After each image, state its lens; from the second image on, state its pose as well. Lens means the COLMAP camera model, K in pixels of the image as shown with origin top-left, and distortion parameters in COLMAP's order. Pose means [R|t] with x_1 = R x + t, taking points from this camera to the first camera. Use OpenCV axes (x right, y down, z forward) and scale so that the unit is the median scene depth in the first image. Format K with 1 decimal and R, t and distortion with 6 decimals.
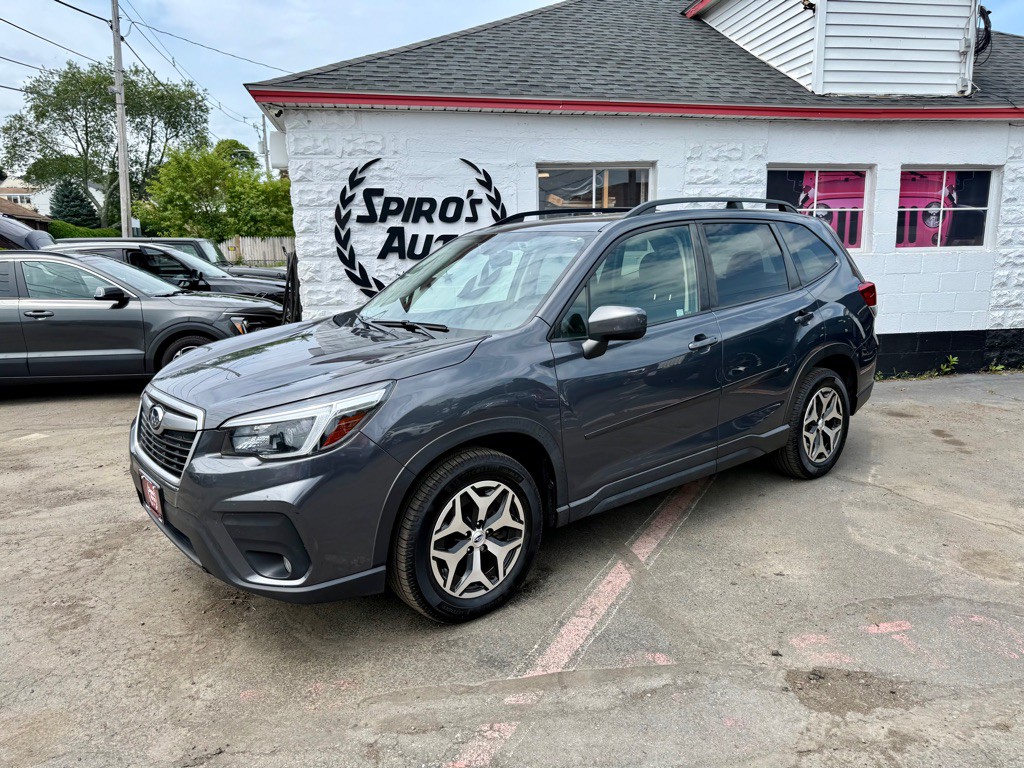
lens RADIAL K [[721.6, 0, 507.9], [0, 721.6, 388.0], [0, 0, 1]] dist [0.041400, -0.051517]
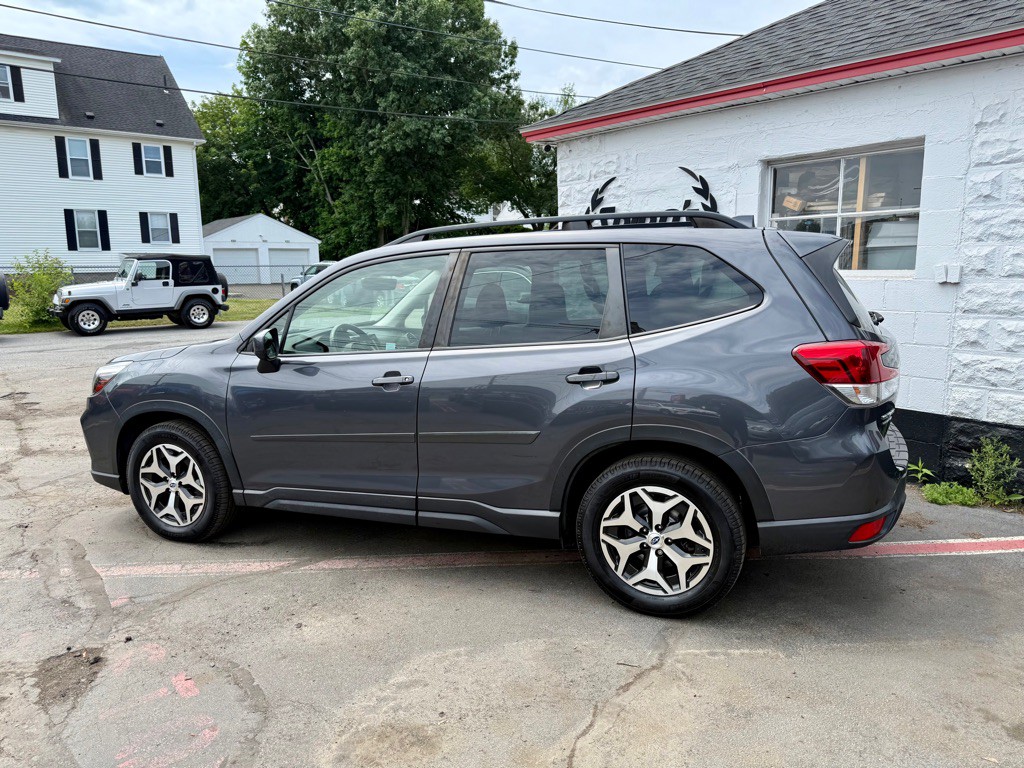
lens RADIAL K [[721.6, 0, 505.9], [0, 721.6, 392.8], [0, 0, 1]] dist [0.041400, -0.051517]
pose [[0.484923, 0.161285, -0.859556, 0.678068], [-0.155139, 0.983124, 0.096949, -0.094704], [0.860687, 0.086338, 0.501761, 0.387736]]
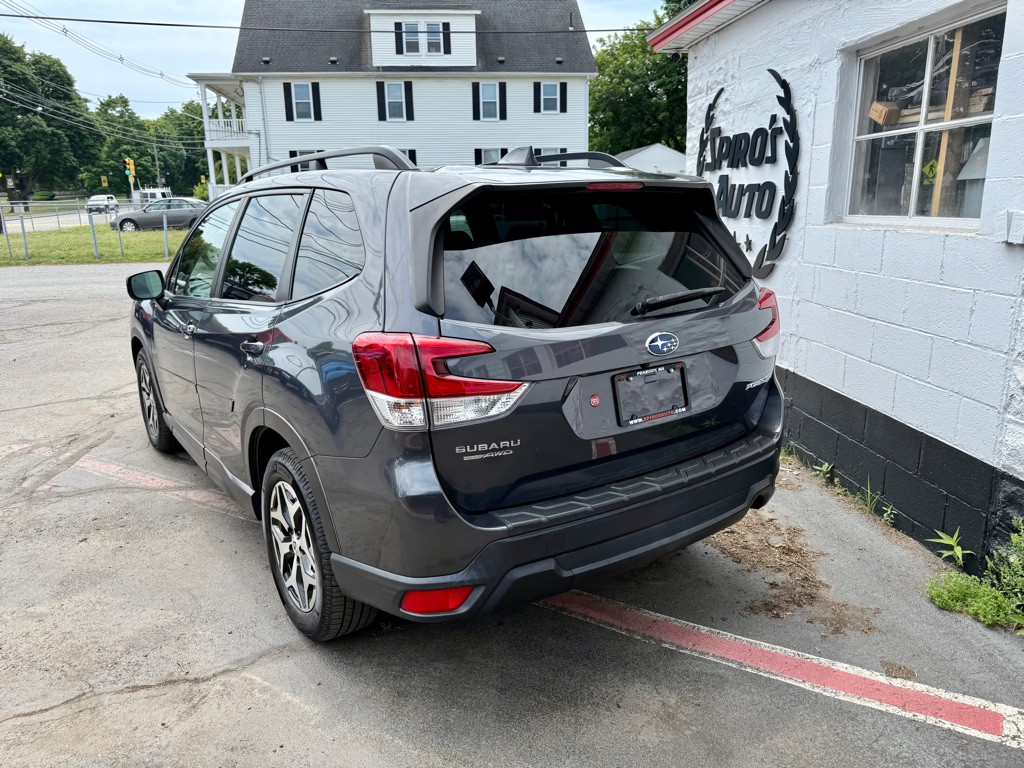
lens RADIAL K [[731.0, 0, 507.0], [0, 731.0, 385.9], [0, 0, 1]] dist [0.006432, -0.013564]
pose [[-0.067346, 0.260728, -0.963060, 0.695215], [-0.165406, 0.948977, 0.268482, -0.185683], [0.983923, 0.177378, -0.020784, 0.850652]]
